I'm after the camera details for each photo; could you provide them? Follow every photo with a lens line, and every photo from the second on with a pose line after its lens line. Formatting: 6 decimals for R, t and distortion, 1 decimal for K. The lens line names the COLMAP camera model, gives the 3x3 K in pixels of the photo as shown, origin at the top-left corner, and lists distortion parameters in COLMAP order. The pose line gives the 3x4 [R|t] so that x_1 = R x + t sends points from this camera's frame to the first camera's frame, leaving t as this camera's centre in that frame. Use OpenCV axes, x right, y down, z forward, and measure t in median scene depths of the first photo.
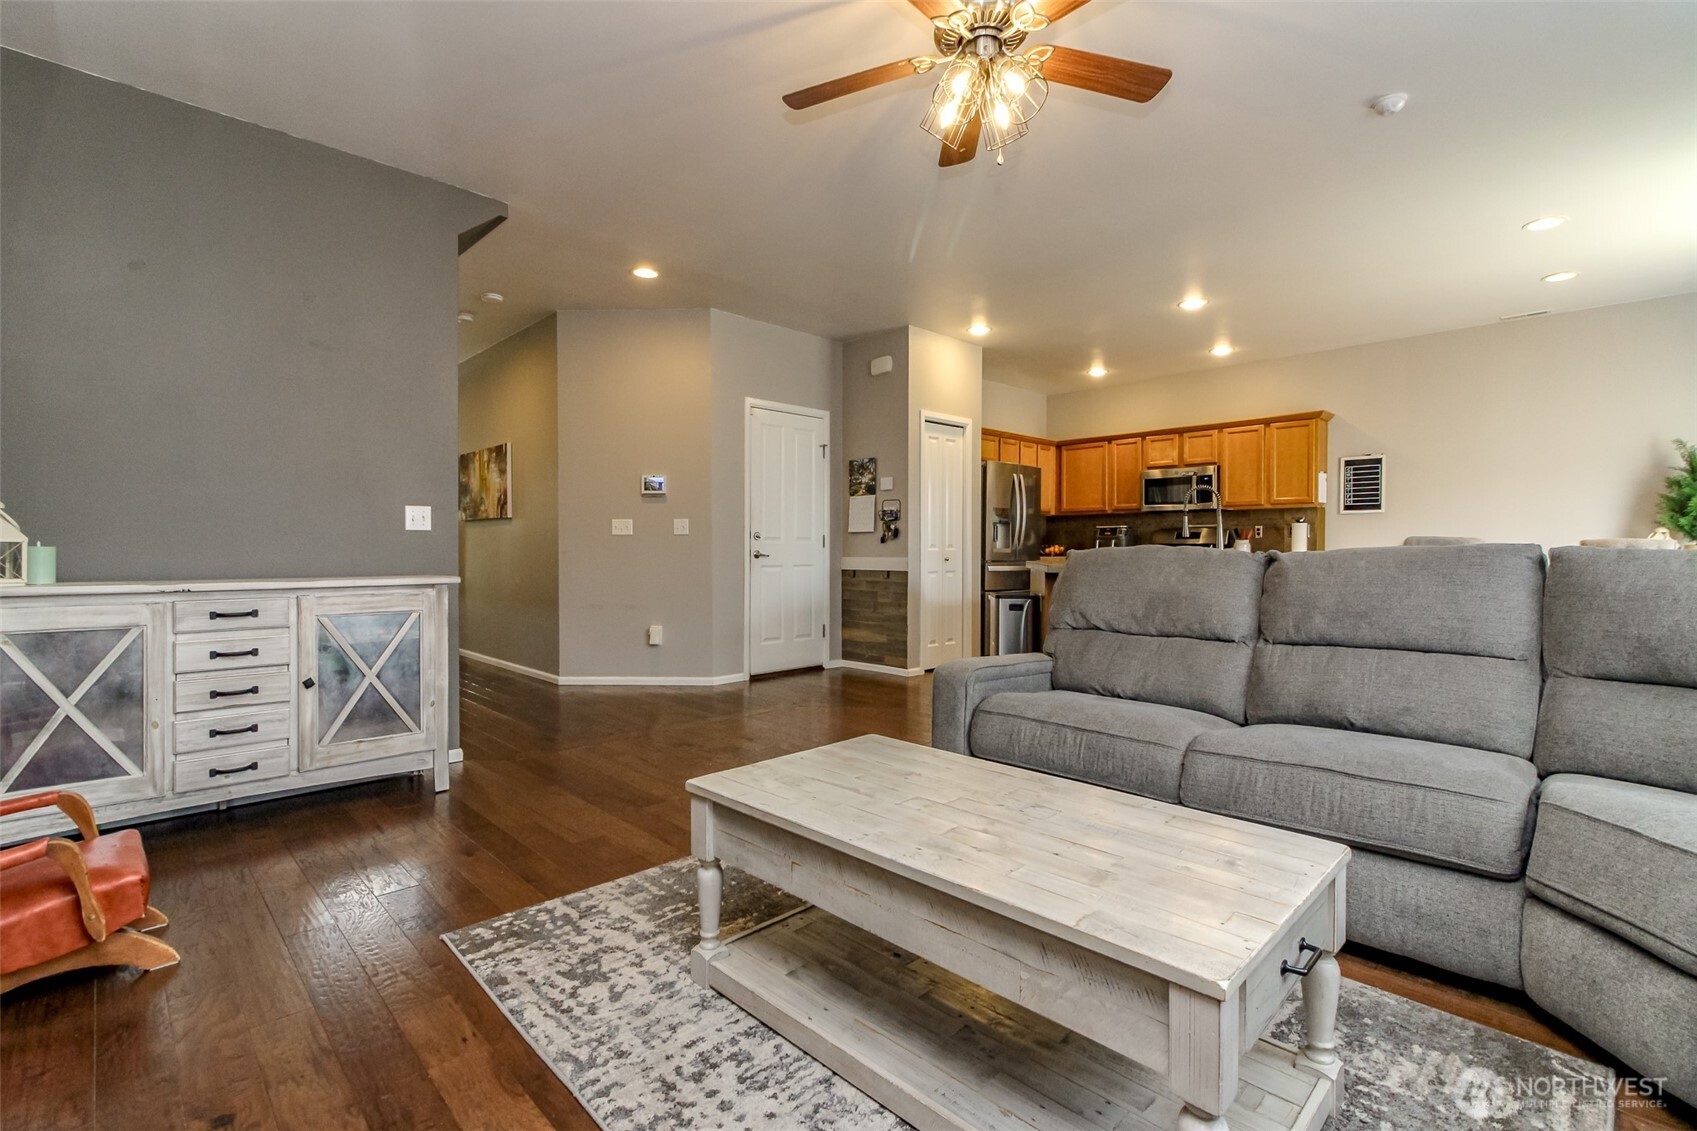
lens RADIAL K [[770.2, 0, 823.5], [0, 770.2, 547.5], [0, 0, 1]] dist [0.013981, -0.011136]
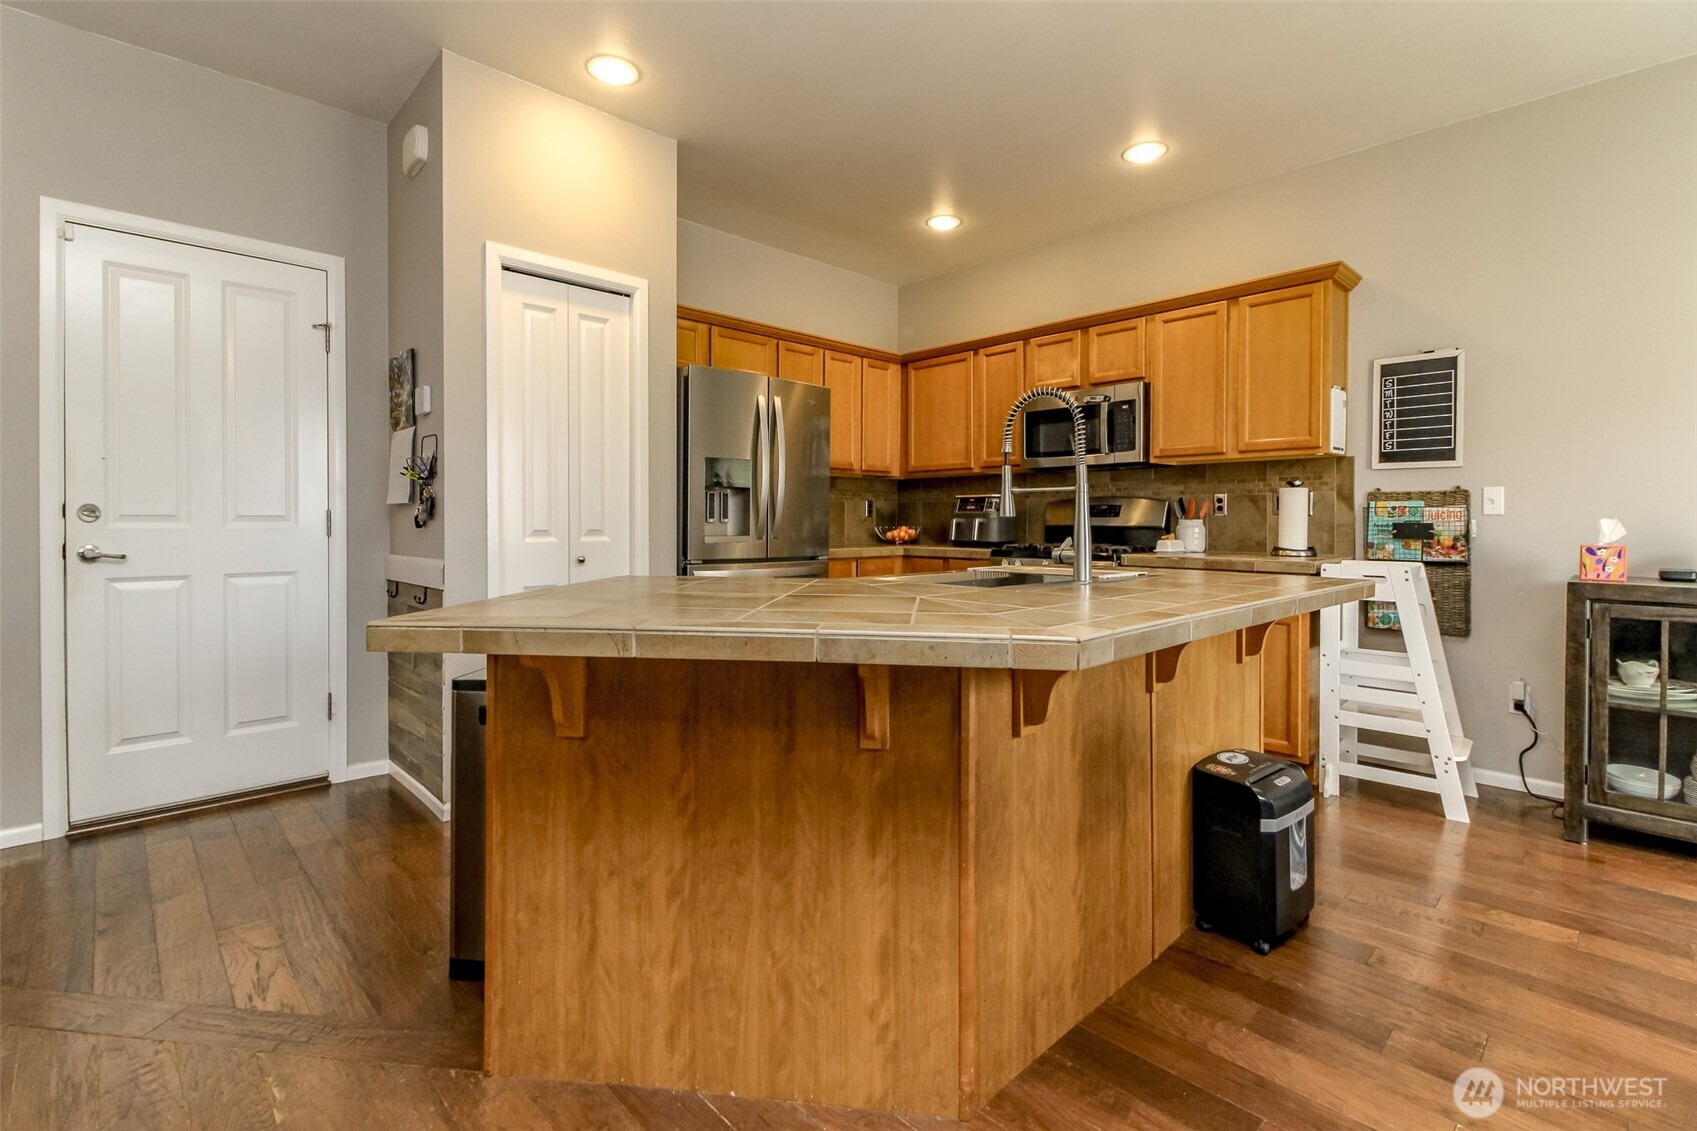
lens RADIAL K [[770.2, 0, 837.6], [0, 770.2, 527.6], [0, 0, 1]] dist [0.013981, -0.011136]
pose [[0.999954, -0.000045, 0.009599, 0.316967], [-0.000041, 0.999960, 0.008941, -0.009695], [-0.009599, -0.008941, 0.999914, 0.503509]]
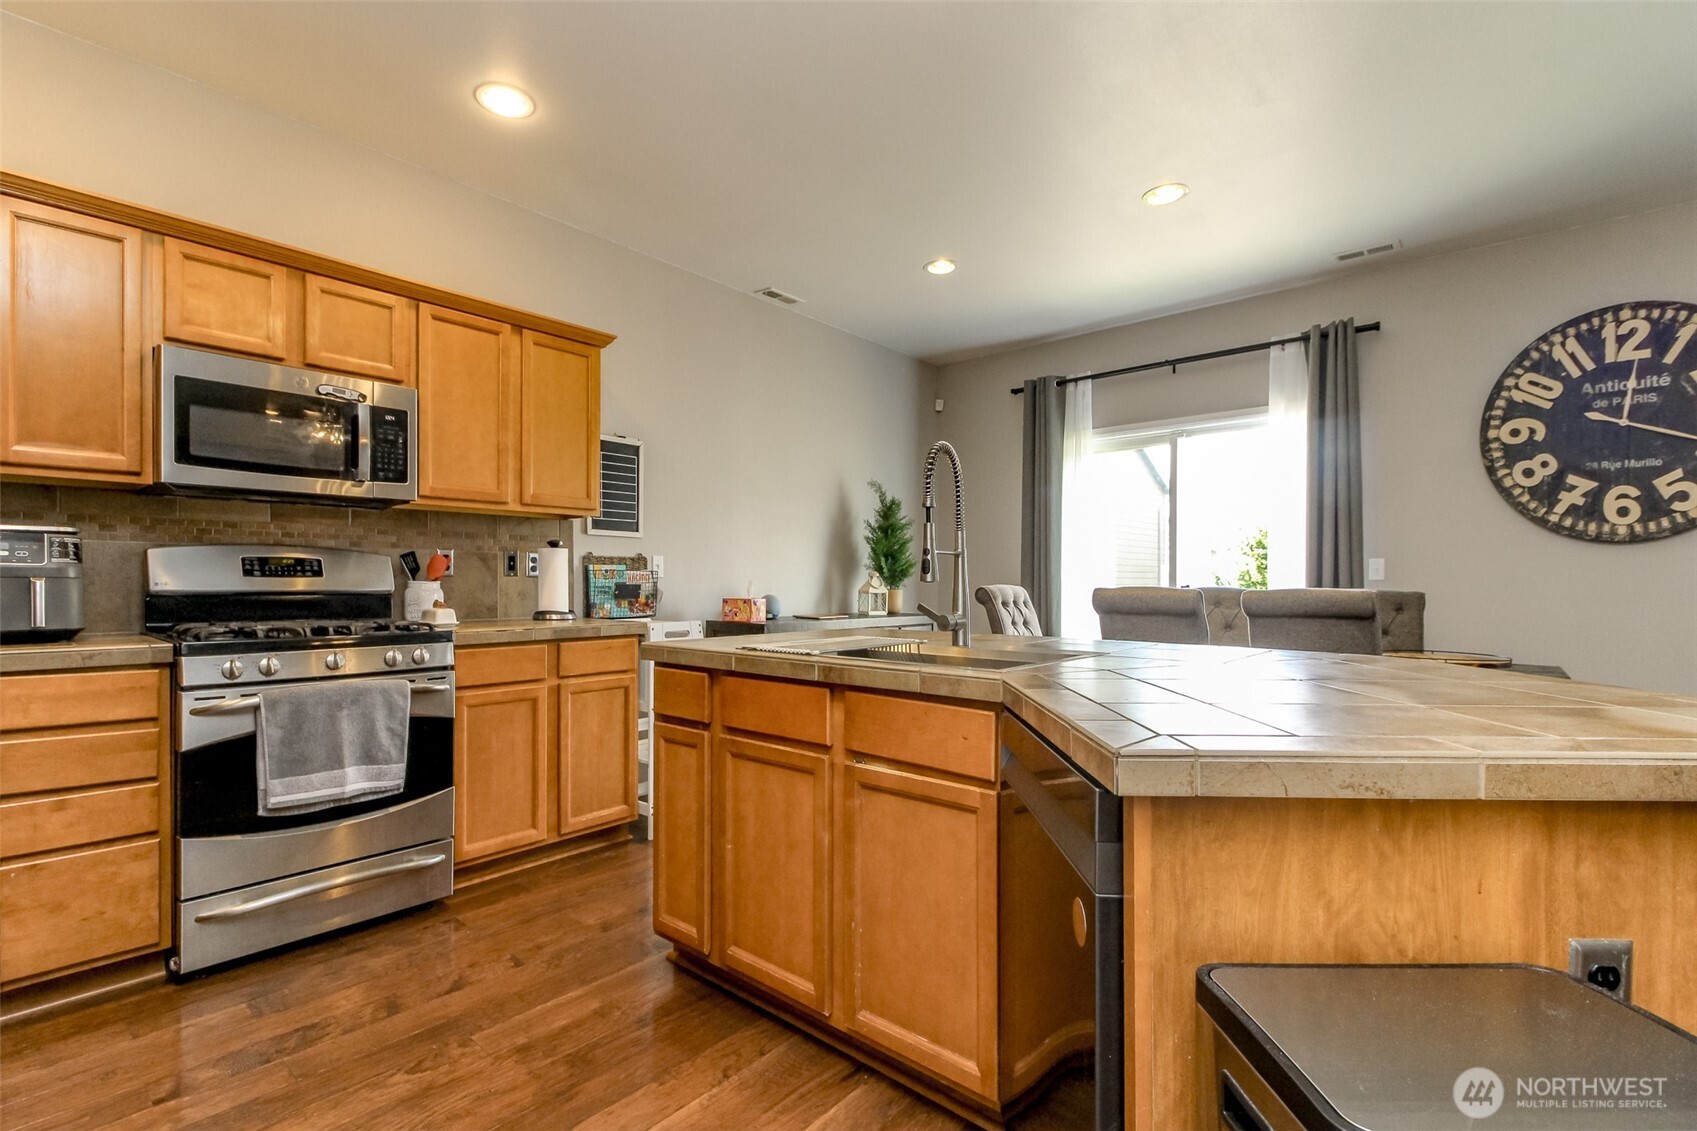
lens RADIAL K [[770.2, 0, 842.2], [0, 770.2, 576.6], [0, 0, 1]] dist [0.013981, -0.011136]
pose [[-0.108119, 0.004014, 0.994130, 0.107207], [-0.002946, 0.999986, -0.004358, -0.012036], [-0.994134, -0.003400, -0.108106, 0.907798]]
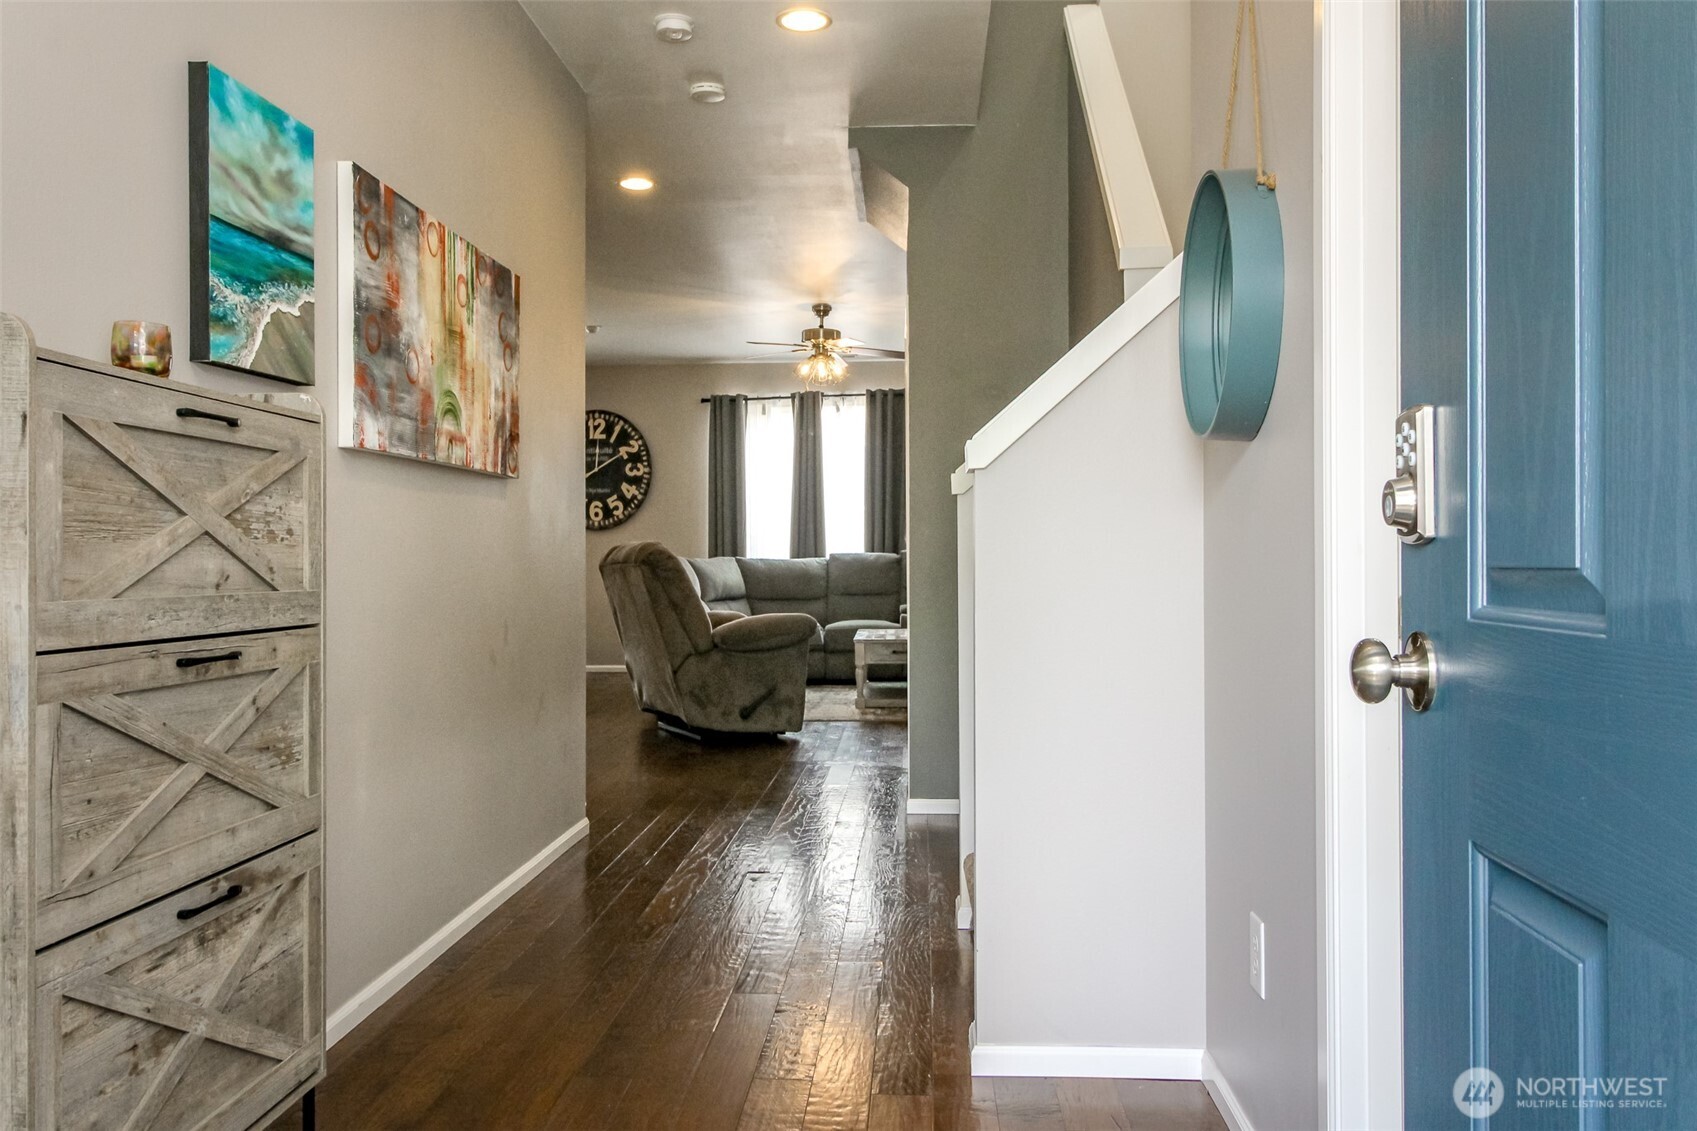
lens RADIAL K [[1266.1, 0, 840.8], [0, 1266.1, 564.9], [0, 0, 1]] dist [0.058183, 0.000483]
pose [[-0.681535, -0.001029, 0.731785, -0.938835], [0.003752, 0.999981, 0.004900, 0.001613], [-0.731776, 0.006085, -0.681518, 1.263316]]
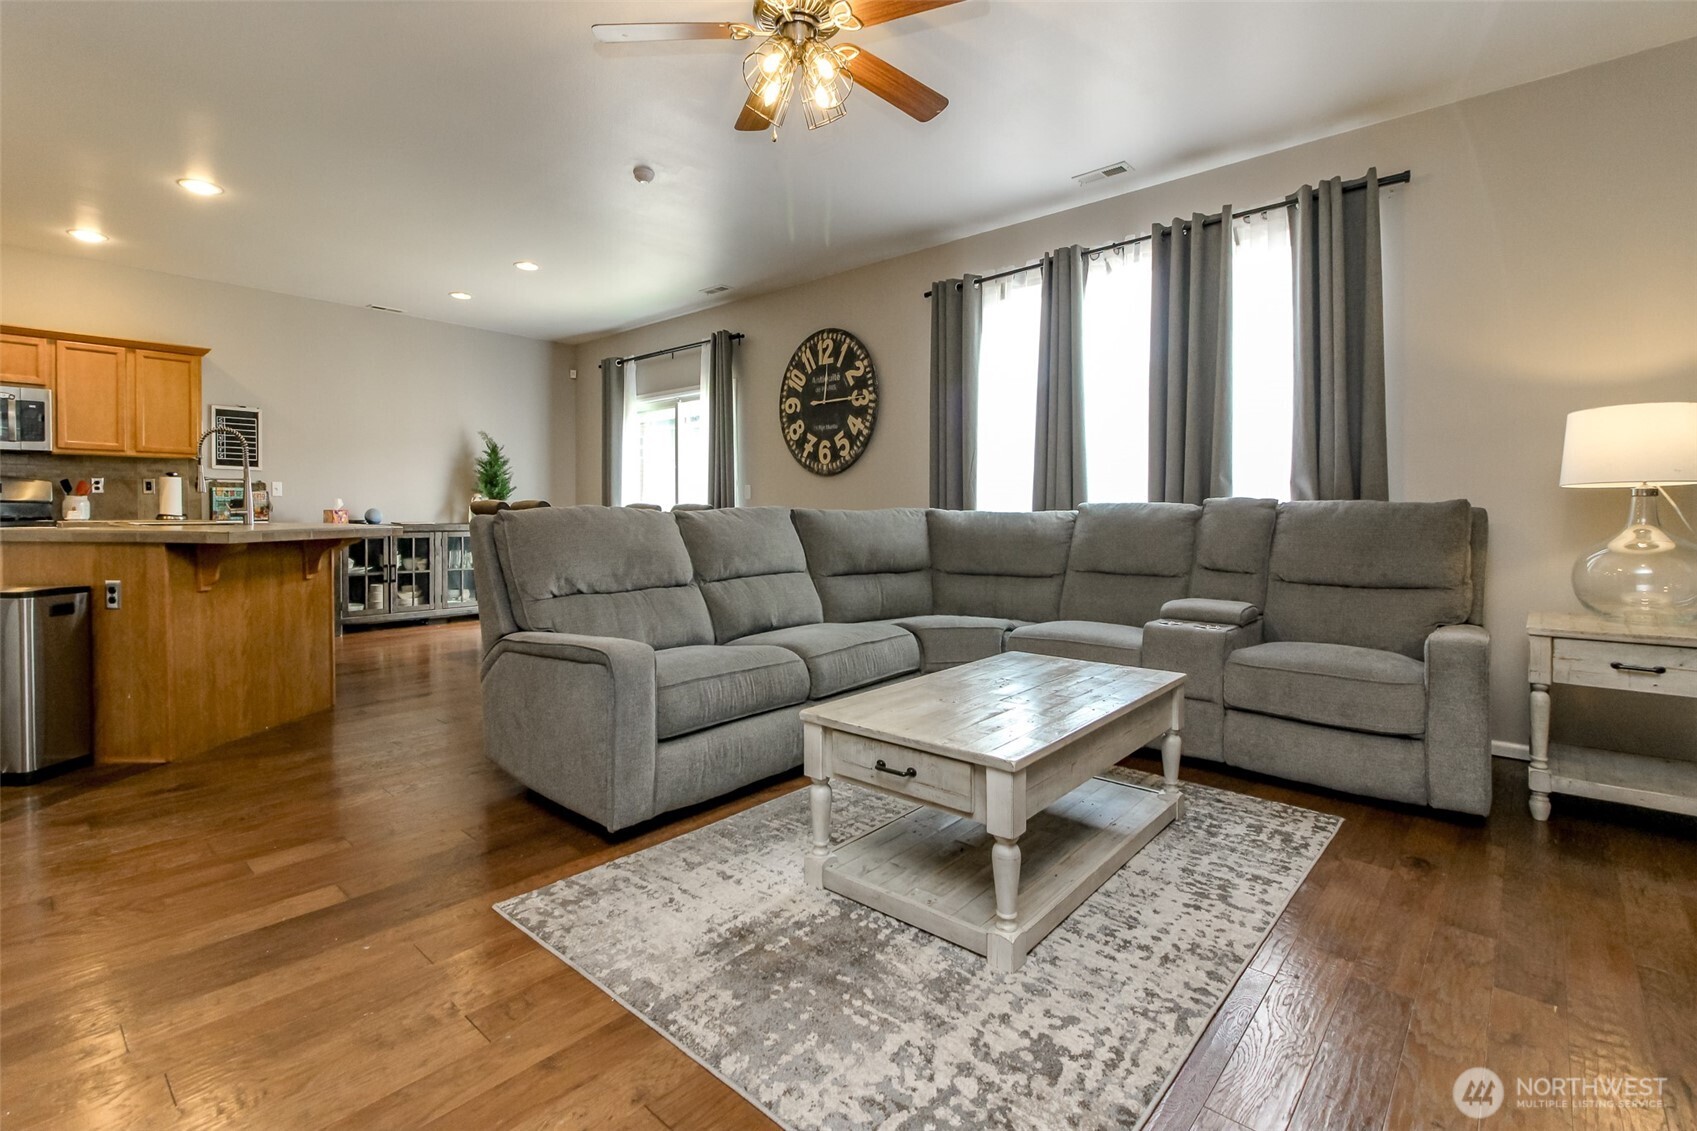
lens RADIAL K [[770.2, 0, 855.2], [0, 770.2, 524.9], [0, 0, 1]] dist [0.013981, -0.011136]
pose [[-0.100584, -0.019863, 0.994730, -0.302945], [-0.004597, 0.999799, 0.019499, 0.000388], [-0.994918, -0.002612, -0.100655, 0.364780]]
